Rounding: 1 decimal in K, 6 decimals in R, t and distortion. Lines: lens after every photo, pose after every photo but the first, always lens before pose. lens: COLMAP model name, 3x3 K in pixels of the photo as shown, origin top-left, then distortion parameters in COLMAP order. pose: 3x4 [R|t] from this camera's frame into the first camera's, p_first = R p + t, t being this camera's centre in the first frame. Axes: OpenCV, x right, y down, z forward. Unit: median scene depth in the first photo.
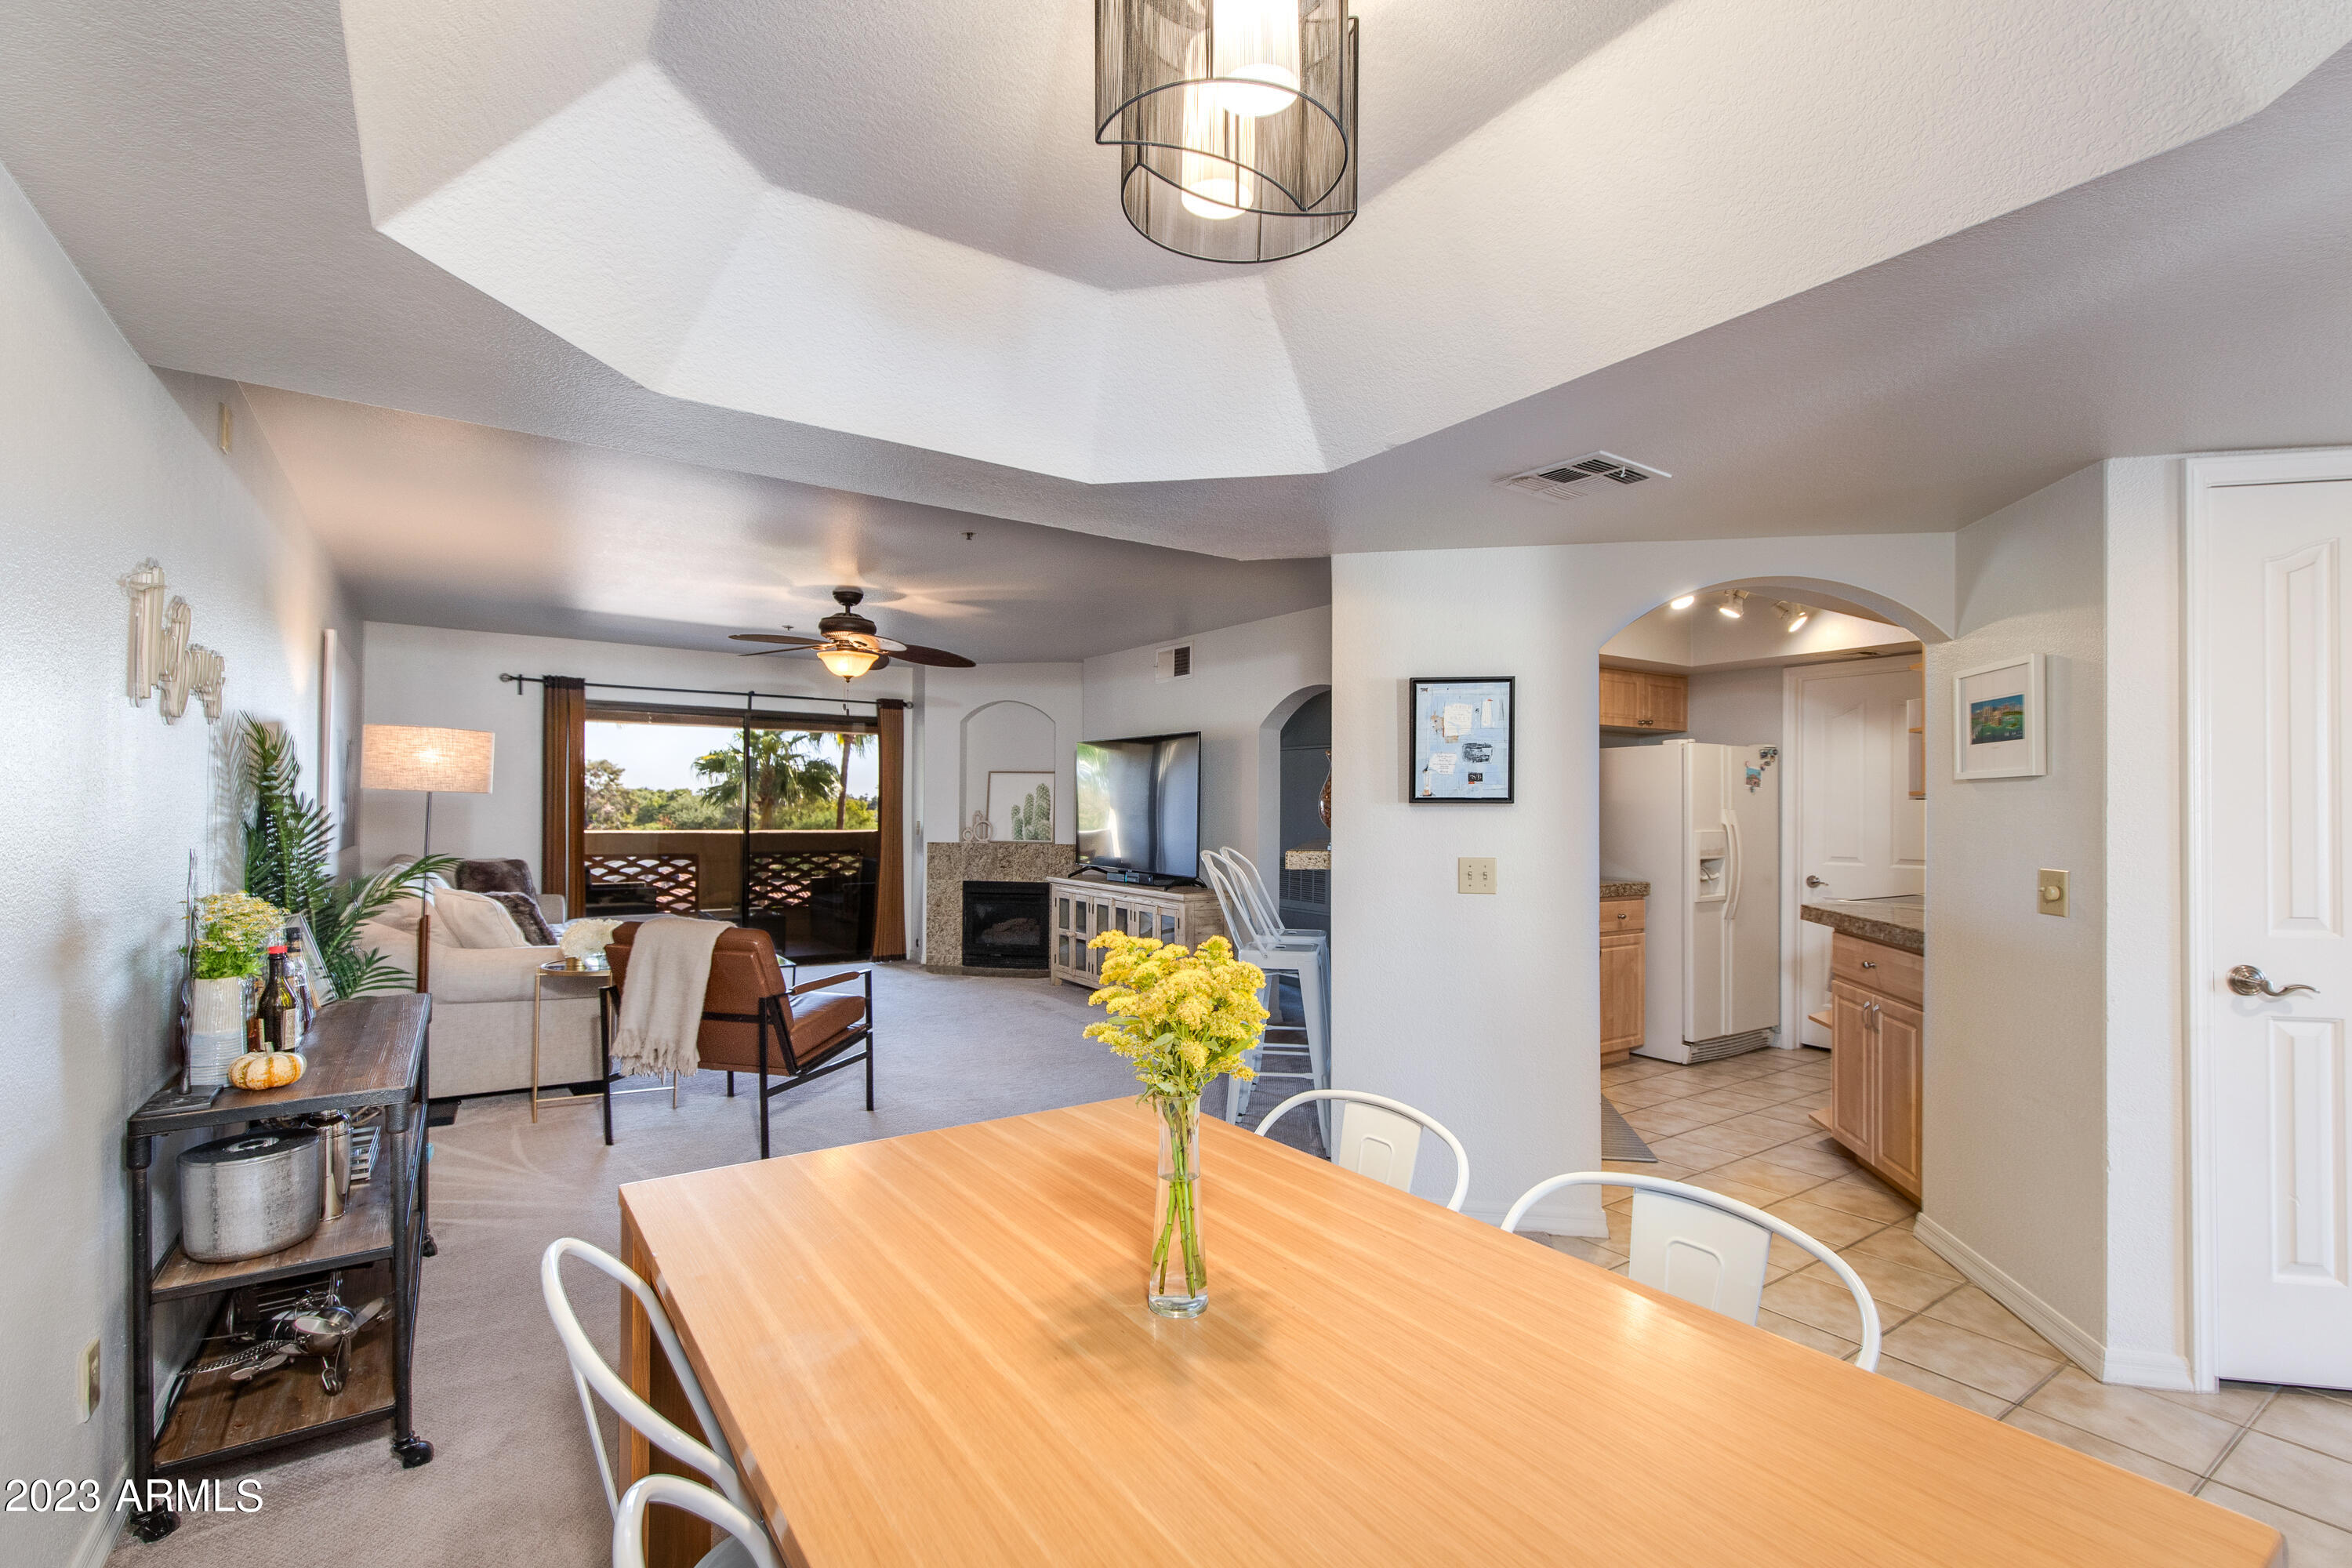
lens RADIAL K [[1074.1, 0, 1180.1], [0, 1074.1, 811.9], [0, 0, 1]] dist [0.002915, -0.001887]
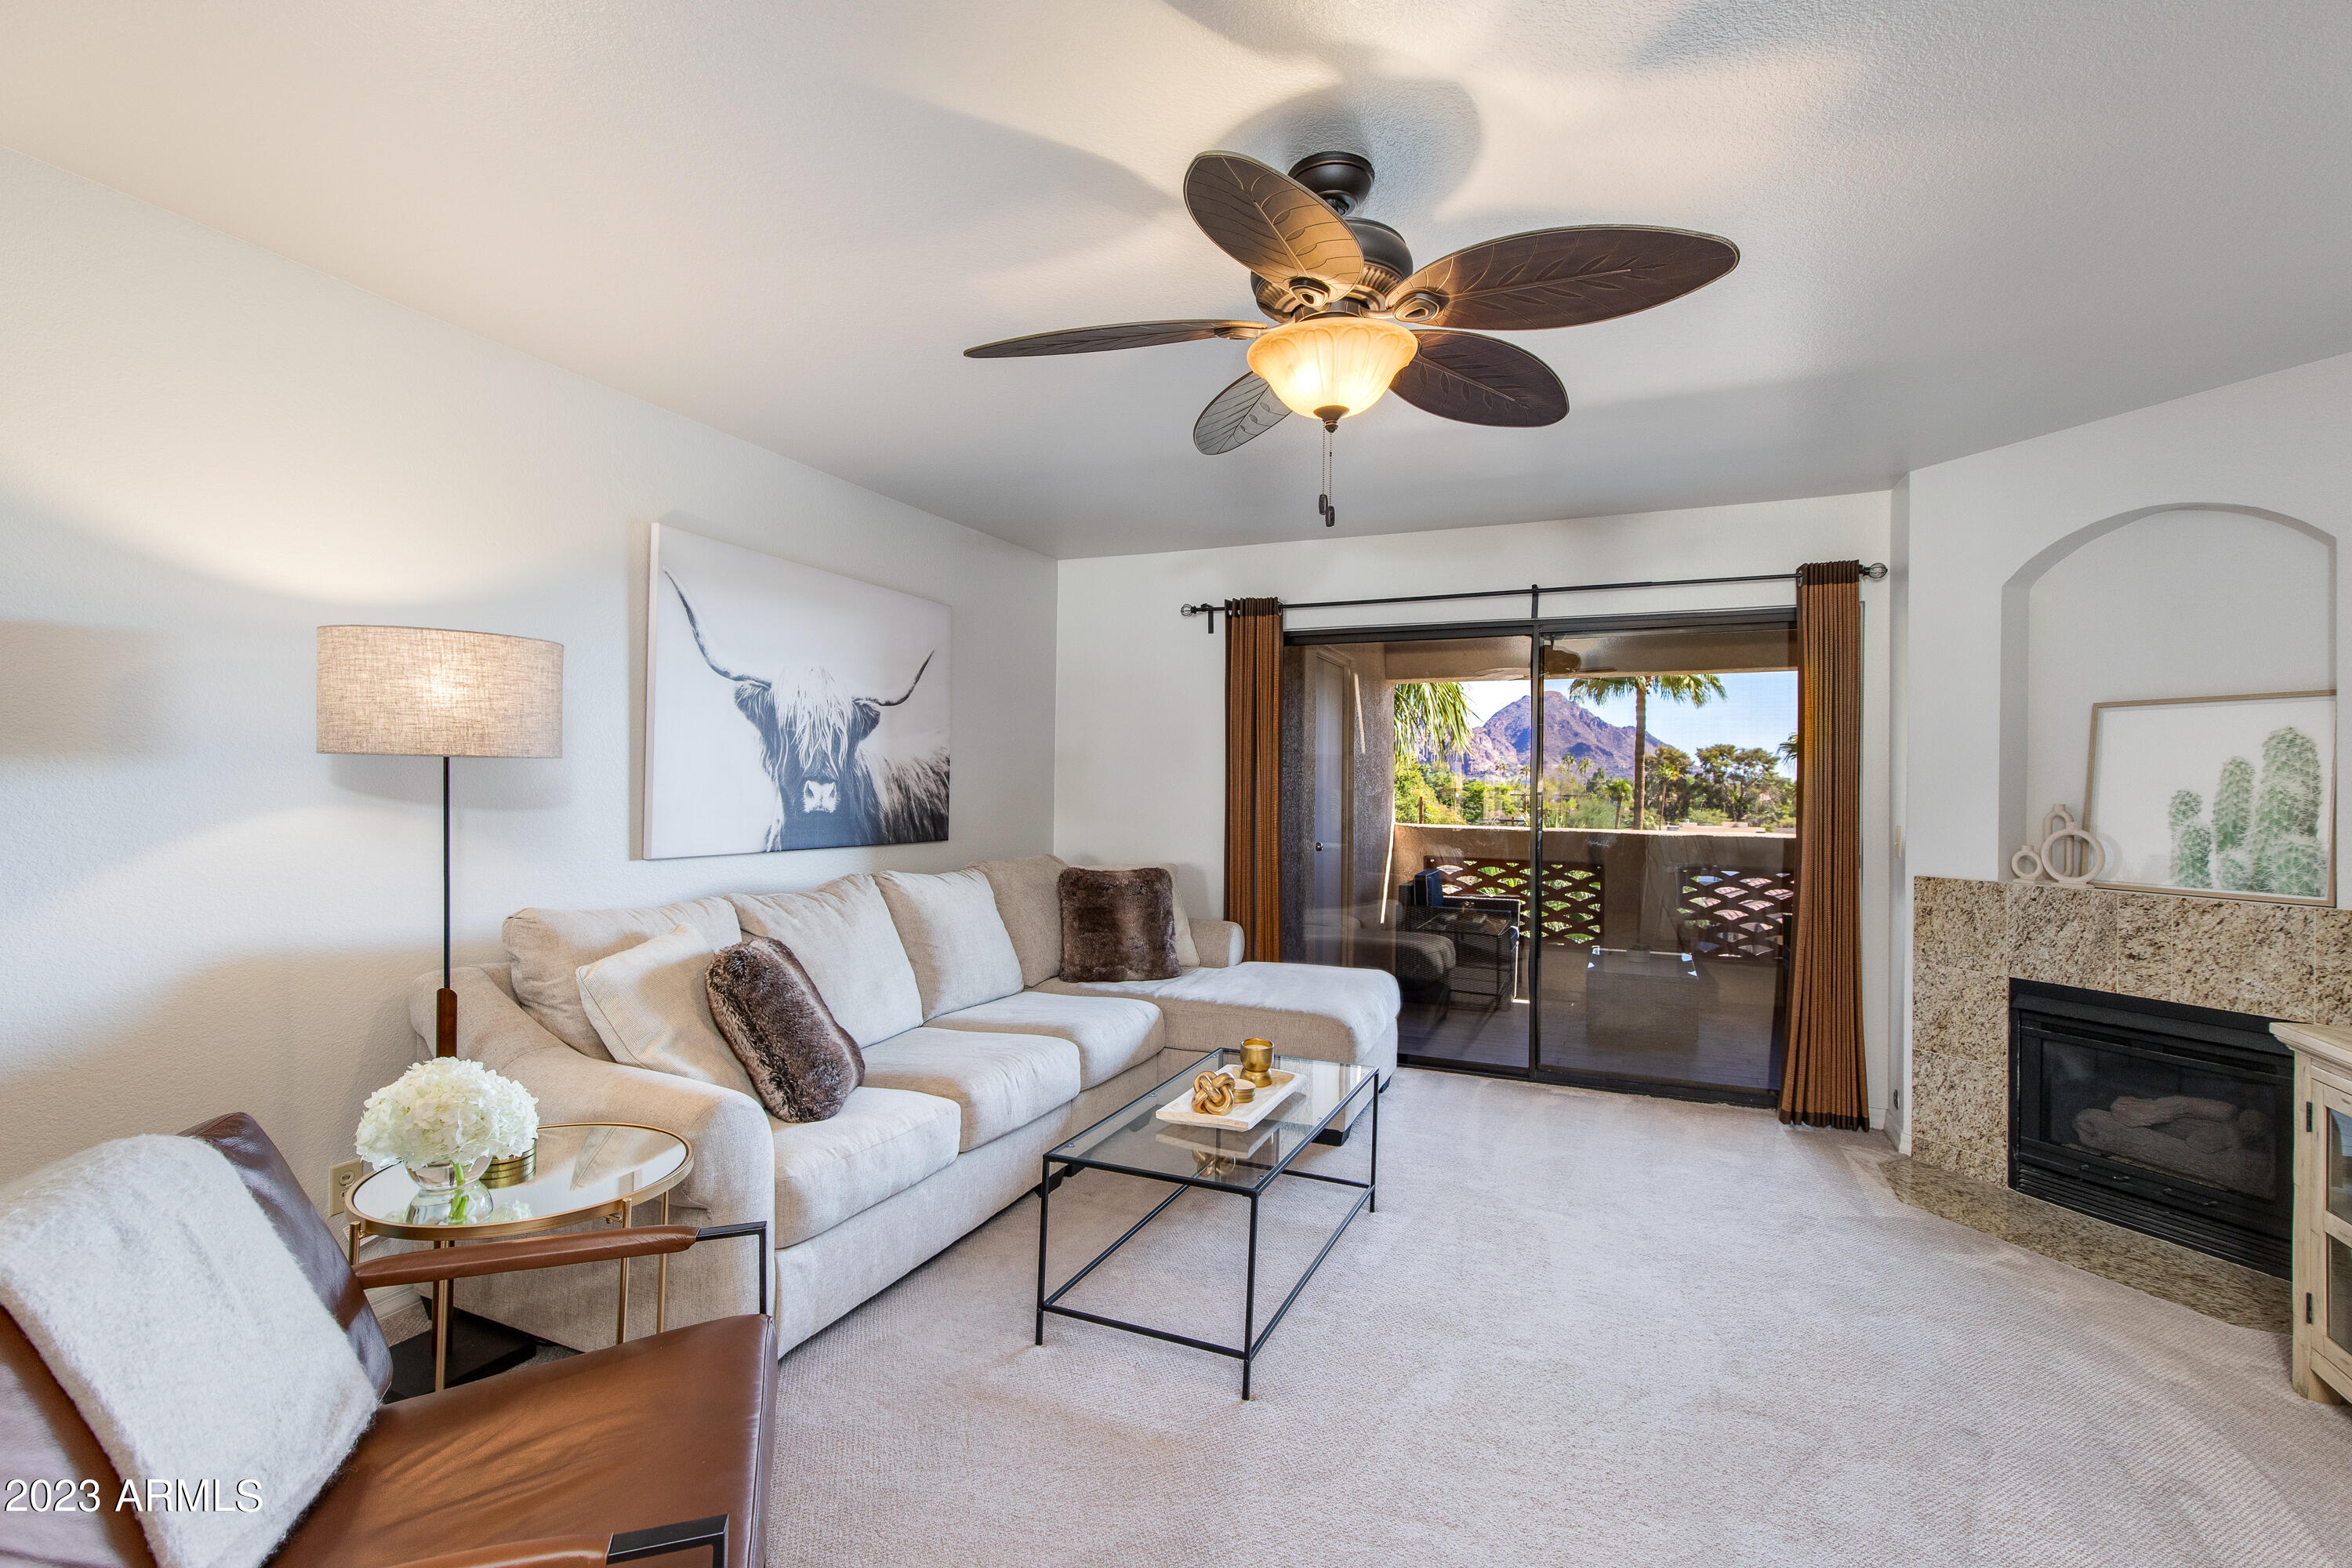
lens RADIAL K [[1074.1, 0, 1154.9], [0, 1074.1, 786.5], [0, 0, 1]] dist [0.002915, -0.001887]
pose [[0.525434, -0.002145, -0.850831, -0.026086], [-0.010053, 0.999911, -0.008729, -0.001130], [0.850775, 0.013140, 0.525366, 0.509955]]
